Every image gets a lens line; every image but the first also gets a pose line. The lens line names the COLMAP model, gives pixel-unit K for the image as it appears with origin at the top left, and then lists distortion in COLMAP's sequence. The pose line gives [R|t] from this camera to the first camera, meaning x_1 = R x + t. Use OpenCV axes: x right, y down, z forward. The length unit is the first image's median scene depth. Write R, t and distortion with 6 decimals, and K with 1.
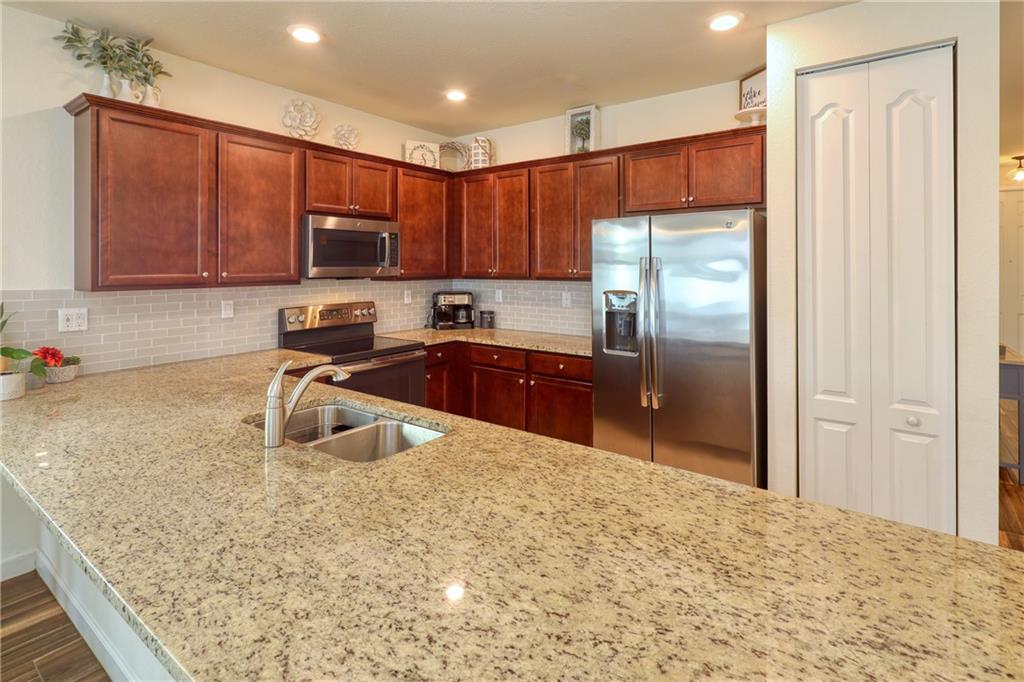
lens RADIAL K [[498.0, 0, 518.2], [0, 498.0, 262.8], [0, 0, 1]] dist [0.012718, -0.006250]
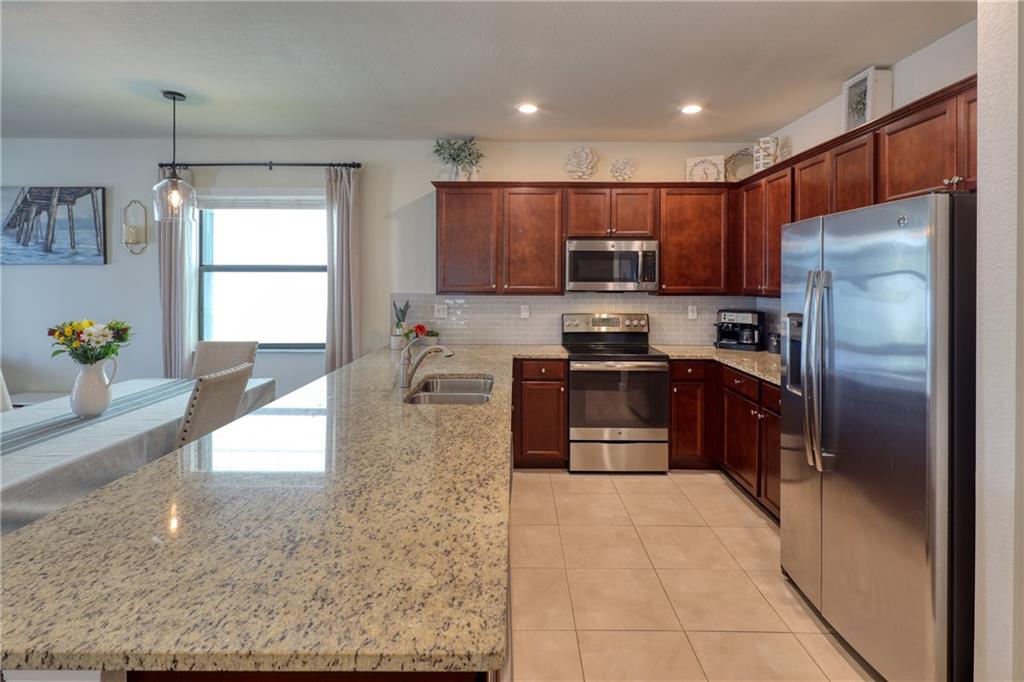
lens RADIAL K [[498.0, 0, 518.4], [0, 498.0, 279.8], [0, 0, 1]] dist [0.012718, -0.006250]
pose [[0.591249, 0.001723, -0.806487, 0.511328], [-0.001298, 0.999998, 0.001185, 0.001904], [0.806488, 0.000346, 0.591251, 0.151226]]
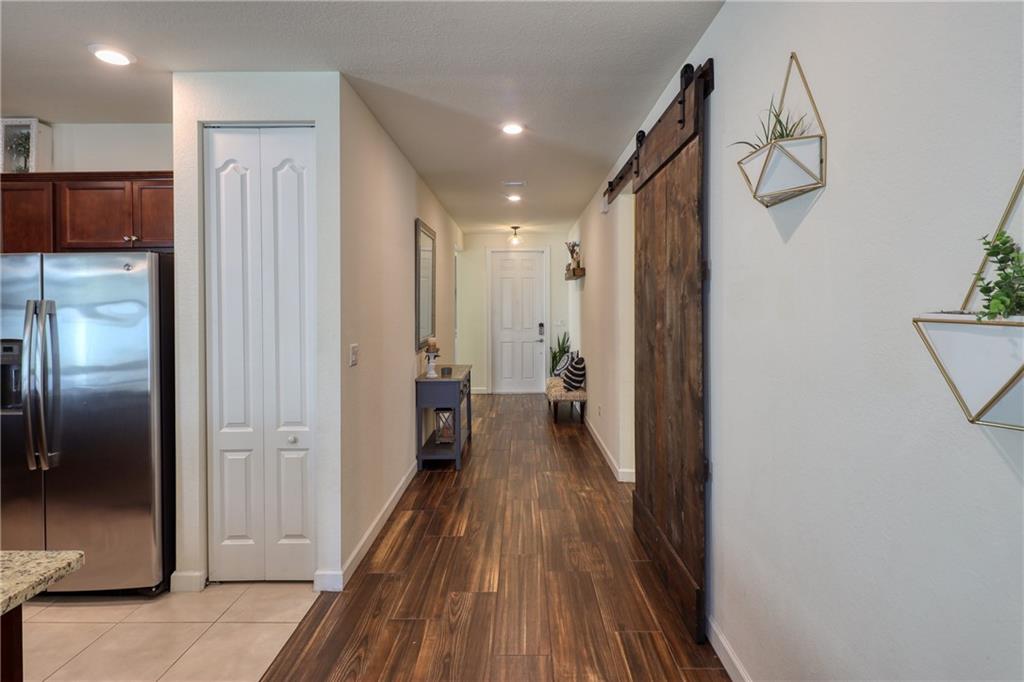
lens RADIAL K [[498.0, 0, 516.1], [0, 498.0, 307.7], [0, 0, 1]] dist [0.012718, -0.006250]
pose [[0.812554, -0.006322, 0.582851, 0.363418], [0.004306, 0.999979, 0.004844, 0.001180], [-0.582869, -0.001426, 0.812565, -0.179480]]
